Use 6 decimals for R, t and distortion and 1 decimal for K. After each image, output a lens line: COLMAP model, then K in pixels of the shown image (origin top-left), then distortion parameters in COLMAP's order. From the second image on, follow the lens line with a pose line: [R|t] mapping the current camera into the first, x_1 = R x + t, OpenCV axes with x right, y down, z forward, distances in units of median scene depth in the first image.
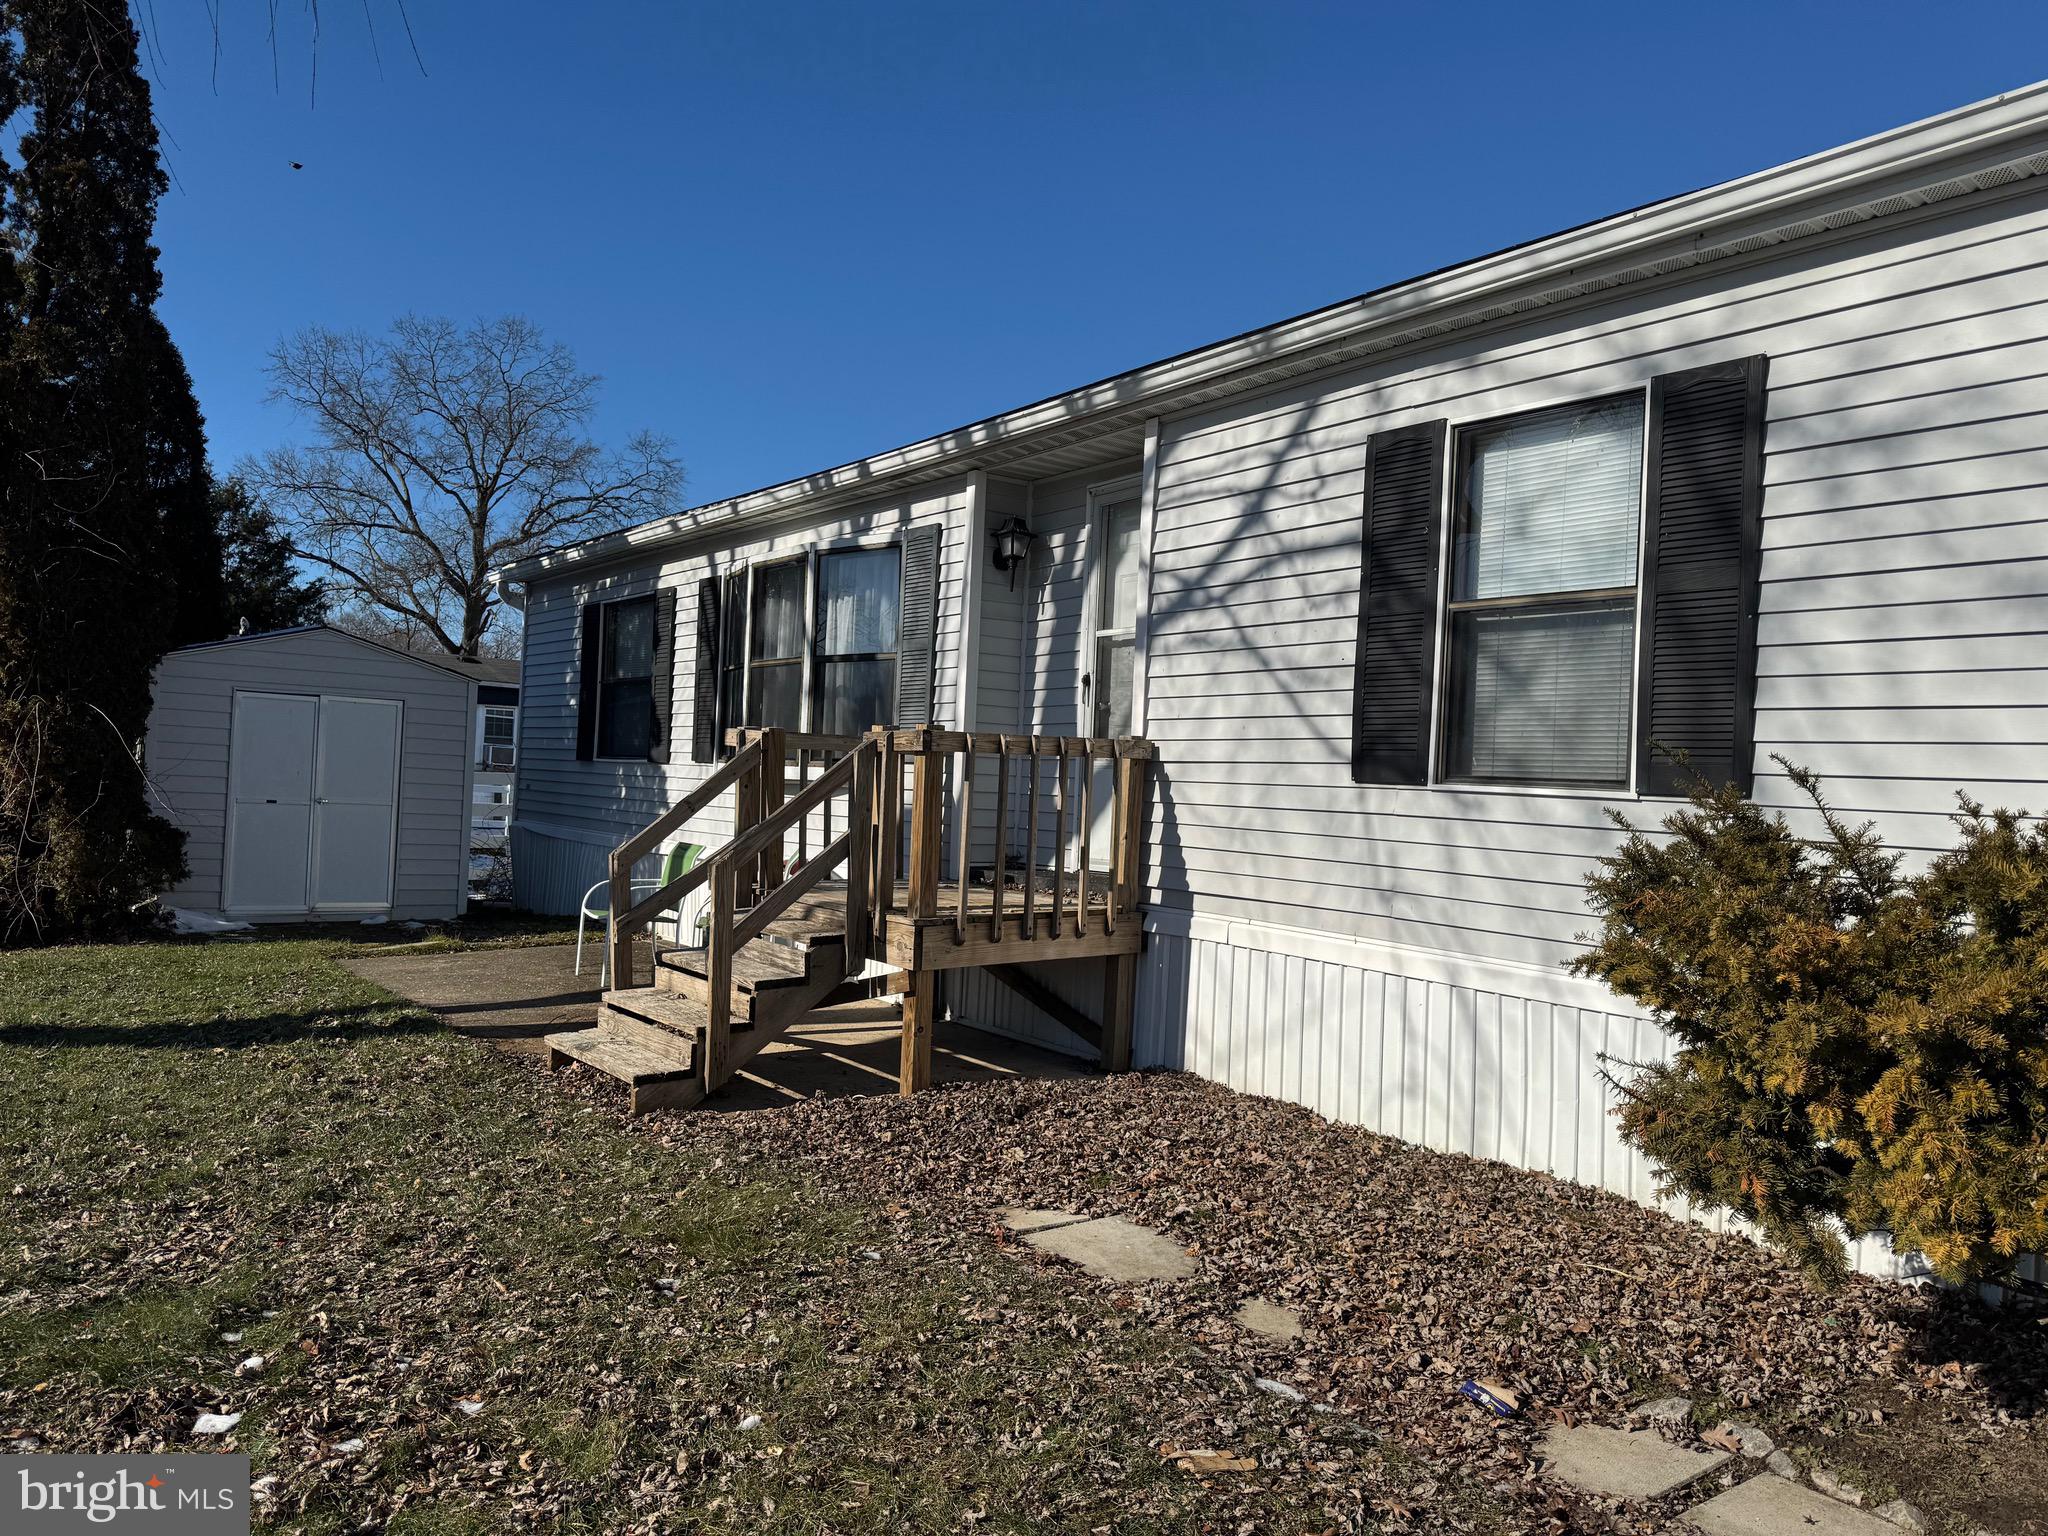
lens RADIAL K [[1429.8, 0, 1043.1], [0, 1429.8, 781.6], [0, 0, 1]] dist [0.042703, -0.057376]
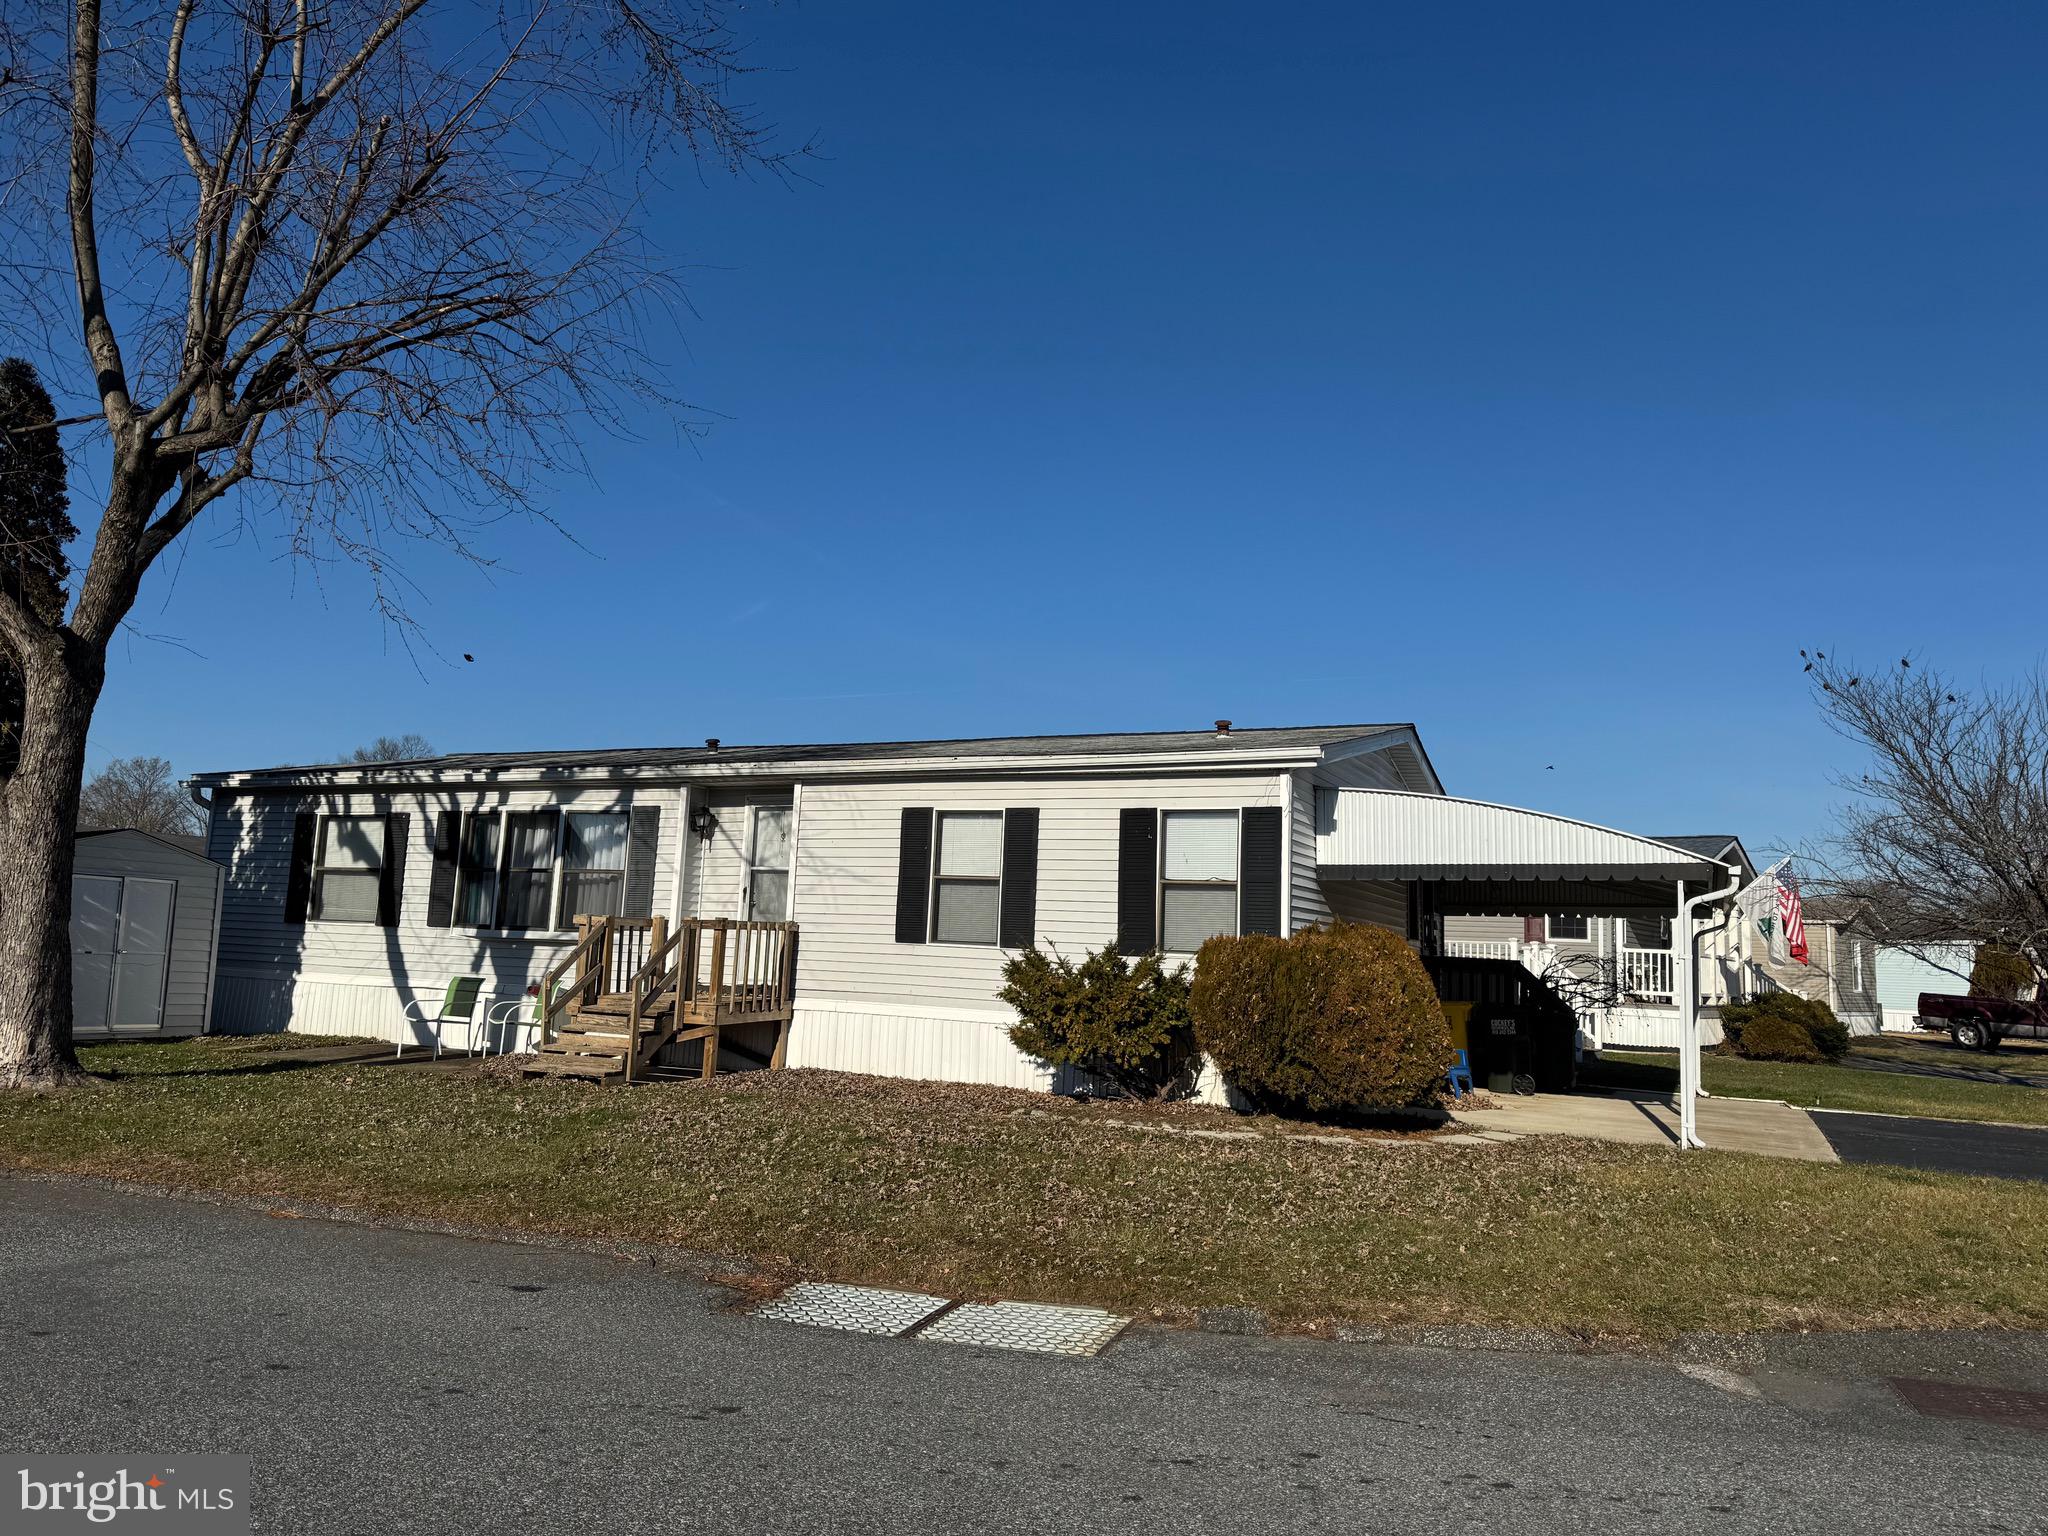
lens RADIAL K [[1429.8, 0, 1043.1], [0, 1429.8, 781.6], [0, 0, 1]] dist [0.042703, -0.057376]
pose [[0.883598, 0.045557, 0.466024, -0.868986], [-0.001867, 0.995591, -0.093786, -0.052012], [-0.468242, 0.081999, 0.879787, -1.607033]]
